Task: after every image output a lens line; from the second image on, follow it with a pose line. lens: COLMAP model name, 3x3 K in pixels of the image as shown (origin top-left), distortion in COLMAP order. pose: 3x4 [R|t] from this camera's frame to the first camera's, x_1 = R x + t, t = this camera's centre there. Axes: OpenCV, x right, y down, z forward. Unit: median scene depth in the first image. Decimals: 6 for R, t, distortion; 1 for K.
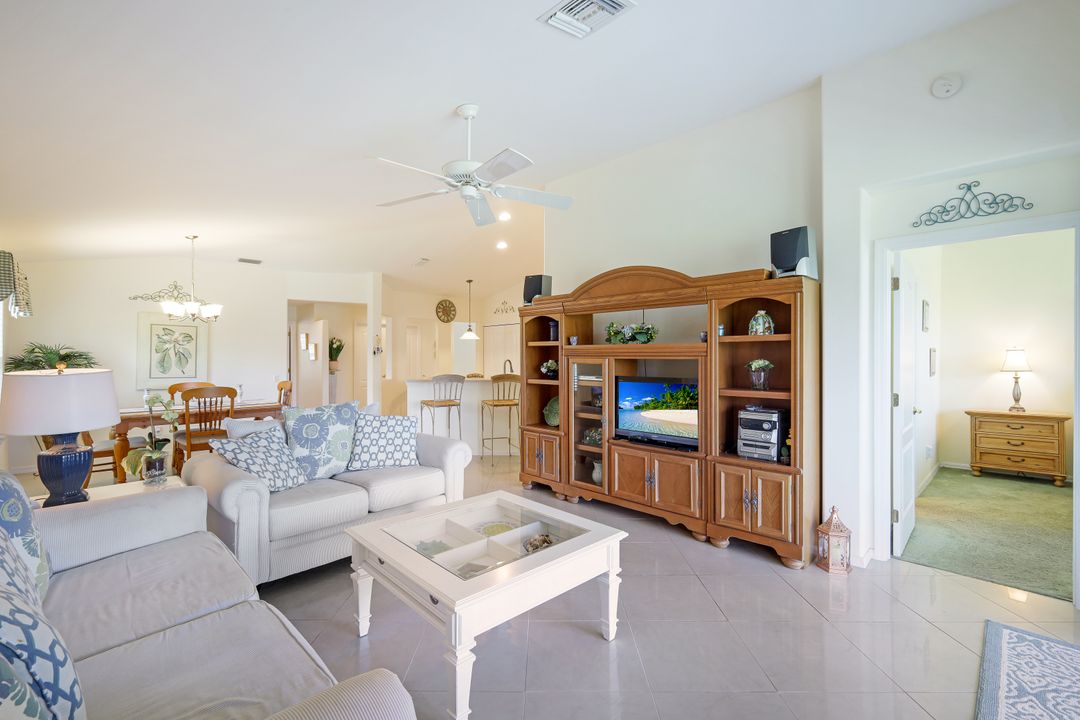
lens RADIAL K [[473.8, 0, 542.4], [0, 473.8, 357.1], [0, 0, 1]] dist [0.003216, -0.001394]
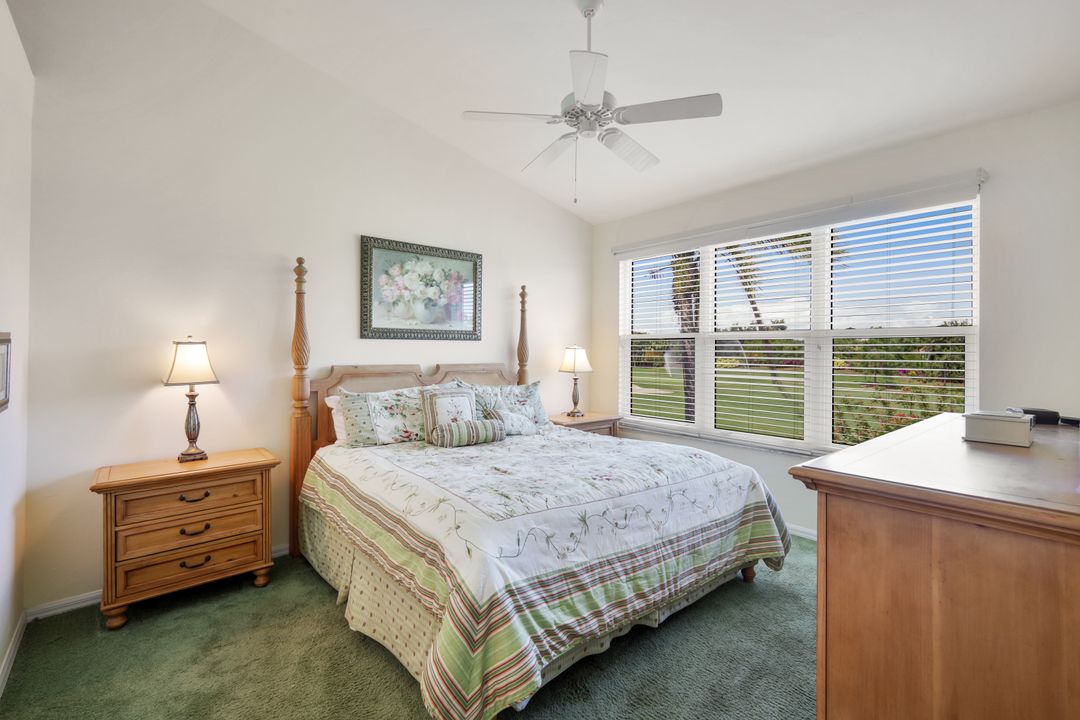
lens RADIAL K [[473.8, 0, 540.7], [0, 473.8, 356.0], [0, 0, 1]] dist [0.003216, -0.001394]
pose [[0.074100, -0.007855, 0.997220, 0.511718], [-0.010613, 0.999906, 0.008665, -0.008813], [-0.997194, -0.011225, 0.074010, 0.584260]]
